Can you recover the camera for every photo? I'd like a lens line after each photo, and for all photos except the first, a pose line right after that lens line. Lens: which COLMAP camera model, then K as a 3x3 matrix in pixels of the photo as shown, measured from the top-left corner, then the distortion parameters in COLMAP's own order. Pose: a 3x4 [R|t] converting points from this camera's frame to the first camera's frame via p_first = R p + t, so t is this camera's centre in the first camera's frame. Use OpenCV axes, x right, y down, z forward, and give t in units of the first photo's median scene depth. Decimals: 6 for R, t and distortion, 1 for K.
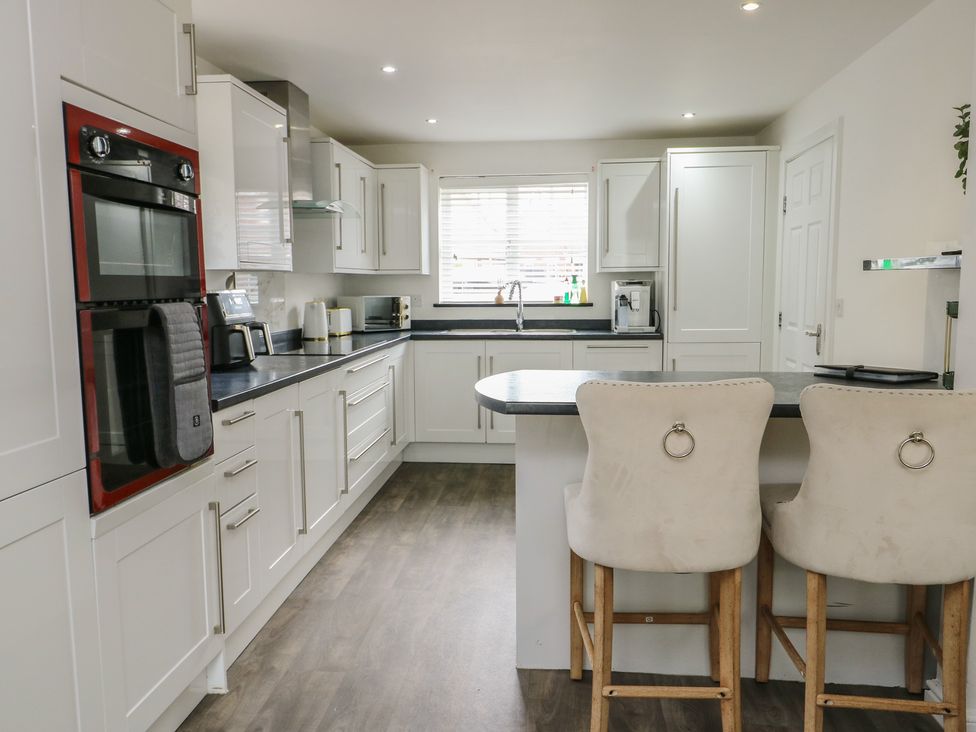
lens RADIAL K [[735.2, 0, 488.0], [0, 735.2, 366.0], [0, 0, 1]] dist [0.009803, -0.000408]
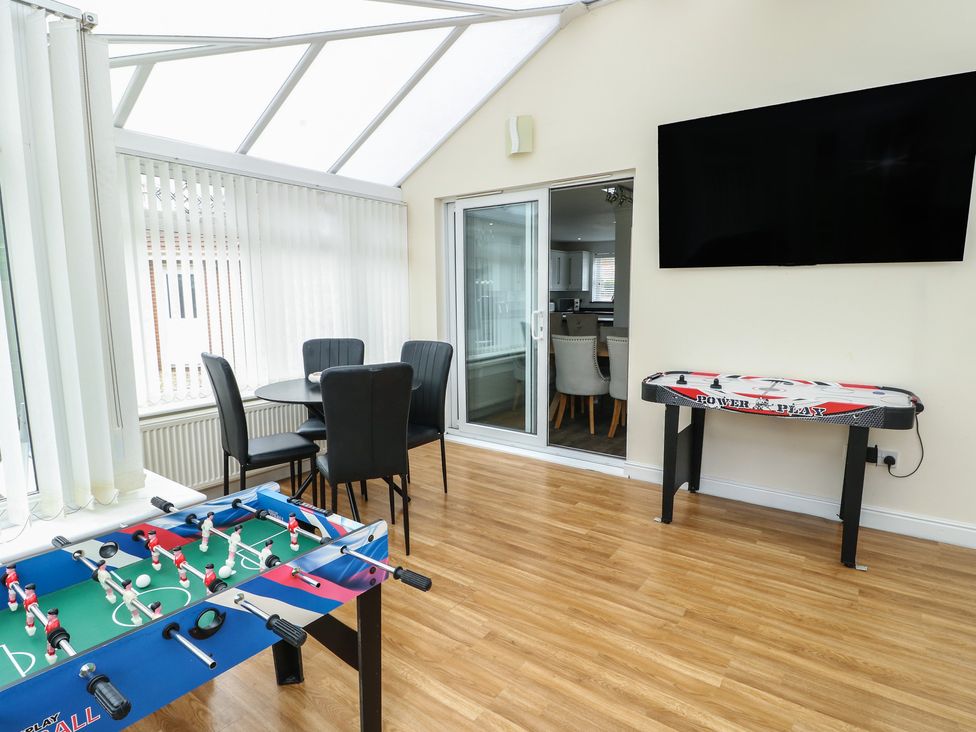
lens RADIAL K [[542.6, 0, 488.0], [0, 542.6, 366.0], [0, 0, 1]] dist [0.000112, -0.013983]
pose [[0.860353, 0.071738, -0.504625, 0.706875], [-0.058530, 0.997402, 0.042000, 0.098404], [0.506327, -0.006599, 0.862316, -1.016290]]
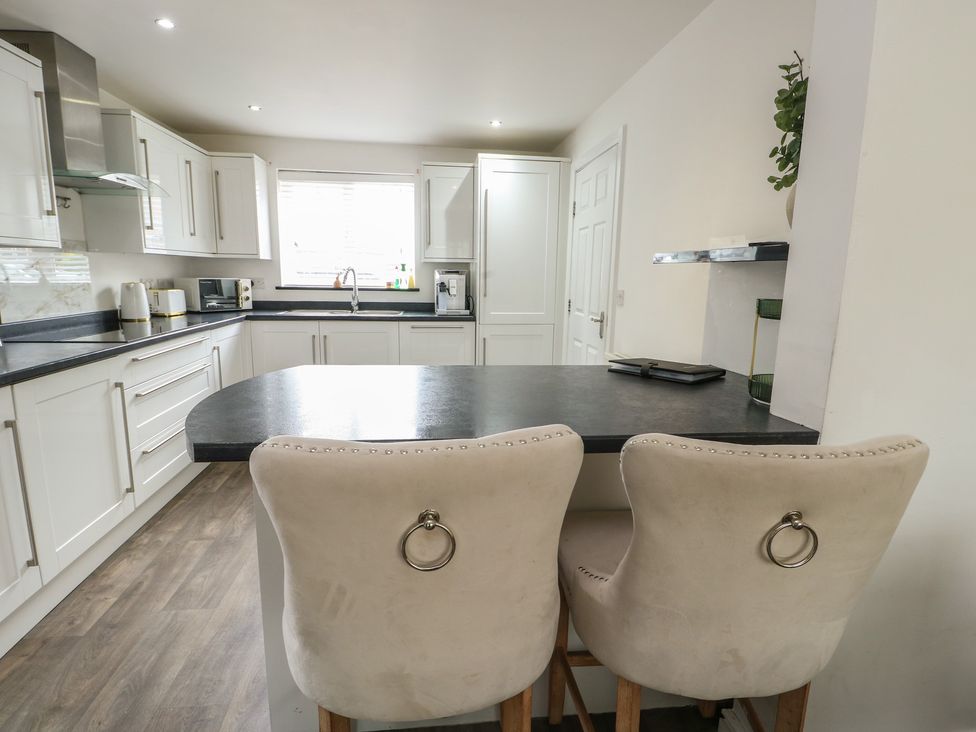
lens RADIAL K [[499.8, 0, 488.0], [0, 499.8, 366.0], [0, 0, 1]] dist [-0.000661, -0.013226]
pose [[0.973973, -0.015421, 0.226138, 0.074162], [-0.000855, 0.997426, 0.071698, -0.021664], [-0.226661, -0.070025, 0.971453, 0.210977]]
